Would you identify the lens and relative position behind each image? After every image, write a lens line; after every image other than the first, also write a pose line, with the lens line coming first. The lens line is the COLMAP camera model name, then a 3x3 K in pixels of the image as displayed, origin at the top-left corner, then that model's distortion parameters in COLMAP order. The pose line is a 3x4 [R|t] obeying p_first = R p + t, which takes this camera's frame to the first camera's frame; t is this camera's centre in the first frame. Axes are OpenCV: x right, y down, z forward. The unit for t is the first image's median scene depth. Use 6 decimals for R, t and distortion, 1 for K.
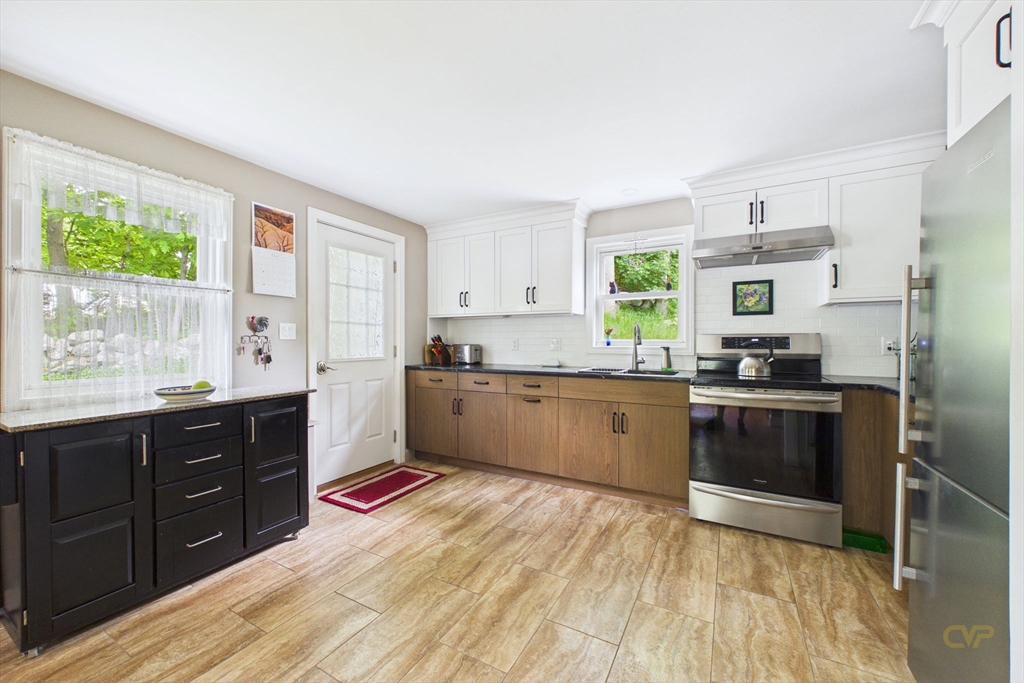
lens RADIAL K [[392.8, 0, 511.4], [0, 392.8, 342.1], [0, 0, 1]] dist [0.000311, 0.000061]
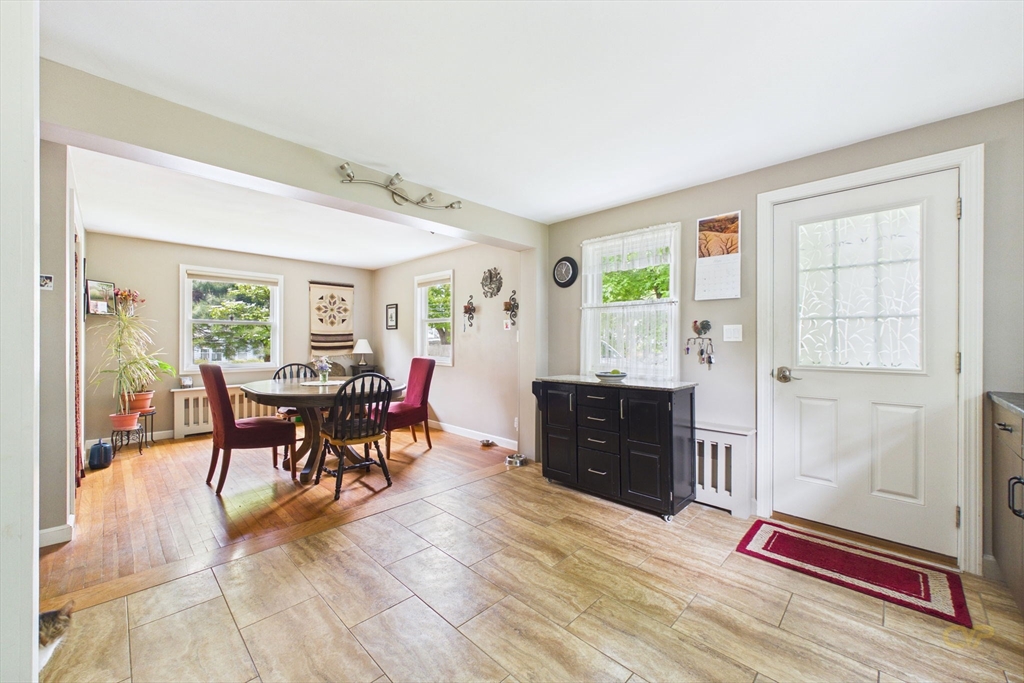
lens RADIAL K [[392.8, 0, 512.7], [0, 392.8, 342.1], [0, 0, 1]] dist [0.000311, 0.000061]
pose [[-0.258651, 0.000762, -0.965970, 0.522080], [-0.004517, 0.999988, 0.001999, -0.003850], [0.965960, 0.004880, -0.258645, 0.711695]]
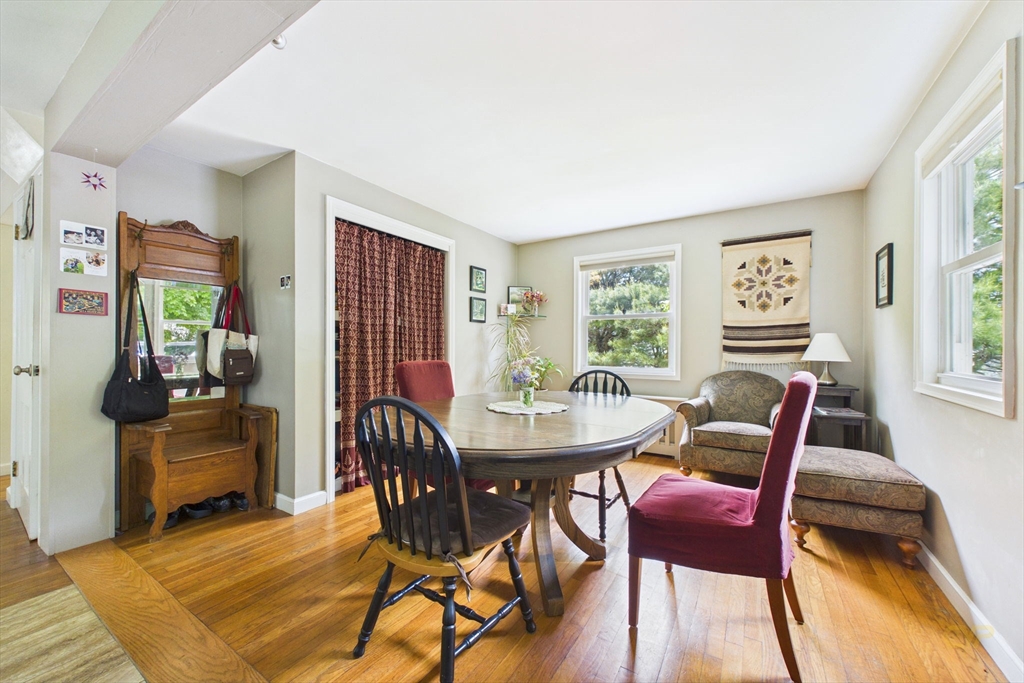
lens RADIAL K [[392.8, 0, 511.9], [0, 392.8, 347.5], [0, 0, 1]] dist [0.000311, 0.000061]
pose [[-0.998611, -0.003757, 0.052563, -0.564159], [-0.003673, 0.999992, 0.001704, 0.030325], [-0.052569, 0.001509, -0.998616, 0.476612]]
